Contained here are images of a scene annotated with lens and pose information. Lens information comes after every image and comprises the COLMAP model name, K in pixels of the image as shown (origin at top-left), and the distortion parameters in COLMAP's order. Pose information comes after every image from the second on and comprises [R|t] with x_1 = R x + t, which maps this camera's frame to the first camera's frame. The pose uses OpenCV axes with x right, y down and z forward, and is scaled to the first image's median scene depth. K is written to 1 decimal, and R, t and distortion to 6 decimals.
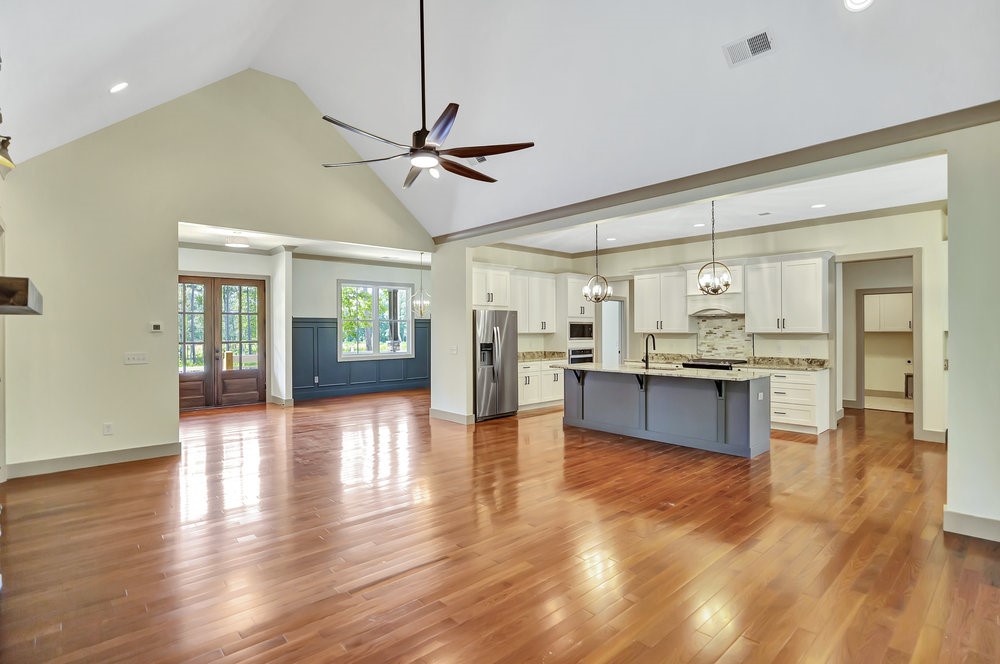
lens RADIAL K [[500.1, 0, 500.0], [0, 500.1, 332.0], [0, 0, 1]] dist [-0.003744, -0.000257]
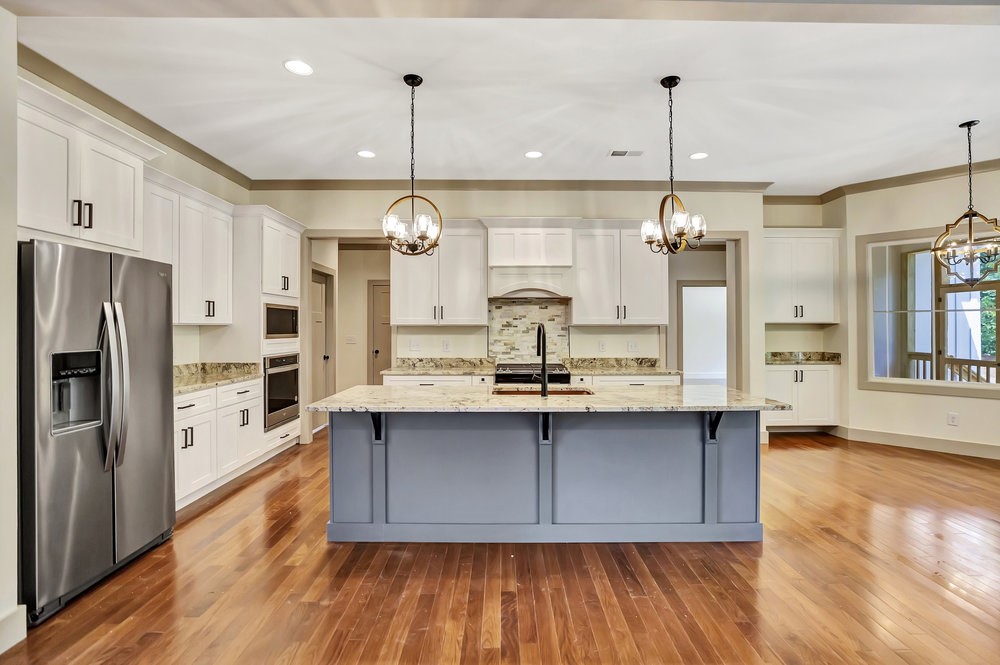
lens RADIAL K [[471.9, 0, 502.3], [0, 471.9, 327.6], [0, 0, 1]] dist [-0.001379, 0.000371]
pose [[0.677687, 0.002863, 0.735345, -0.059581], [-0.000298, 0.999993, -0.003618, 0.007146], [-0.735351, 0.002233, 0.677683, 0.567158]]
